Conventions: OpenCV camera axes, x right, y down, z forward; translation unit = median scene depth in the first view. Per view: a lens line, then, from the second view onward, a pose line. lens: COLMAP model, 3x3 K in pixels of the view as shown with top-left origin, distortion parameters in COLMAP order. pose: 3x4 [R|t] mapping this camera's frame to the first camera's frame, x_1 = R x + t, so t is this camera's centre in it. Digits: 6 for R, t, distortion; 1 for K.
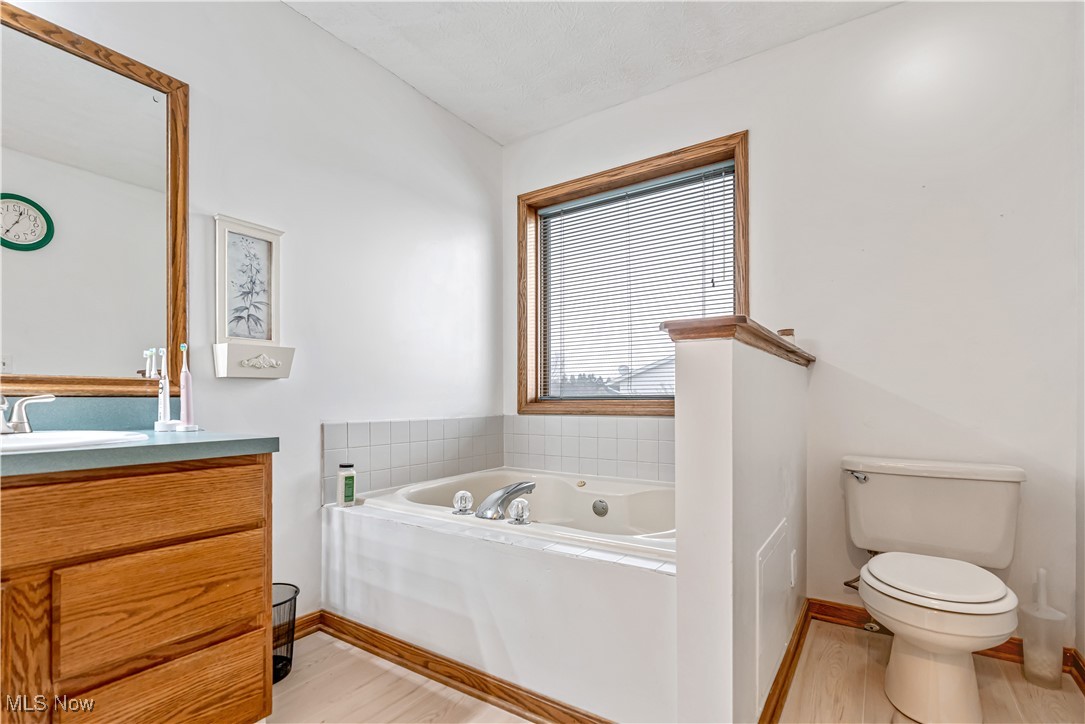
lens RADIAL K [[502.0, 0, 542.0], [0, 502.0, 399.3], [0, 0, 1]] dist [-0.009825, 0.002633]
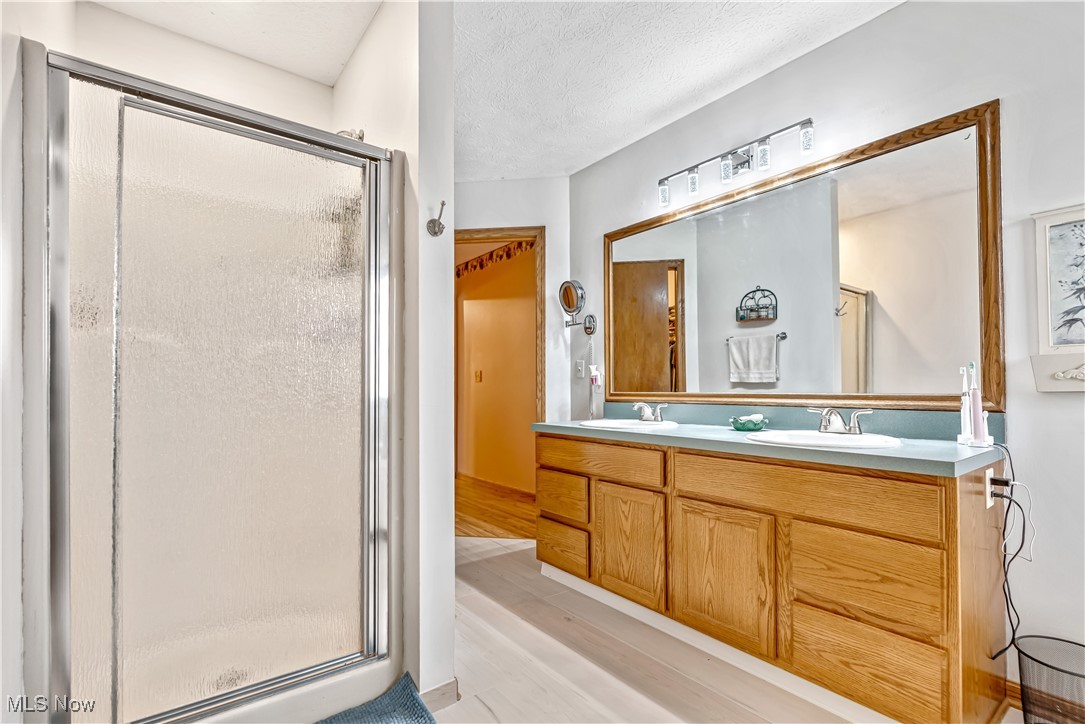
lens RADIAL K [[502.0, 0, 543.1], [0, 502.0, 383.0], [0, 0, 1]] dist [-0.009825, 0.002633]
pose [[-0.316352, -0.005313, -0.948627, 0.708701], [0.004568, 0.999964, -0.007123, -0.082402], [0.948631, -0.006587, -0.316316, 0.612841]]
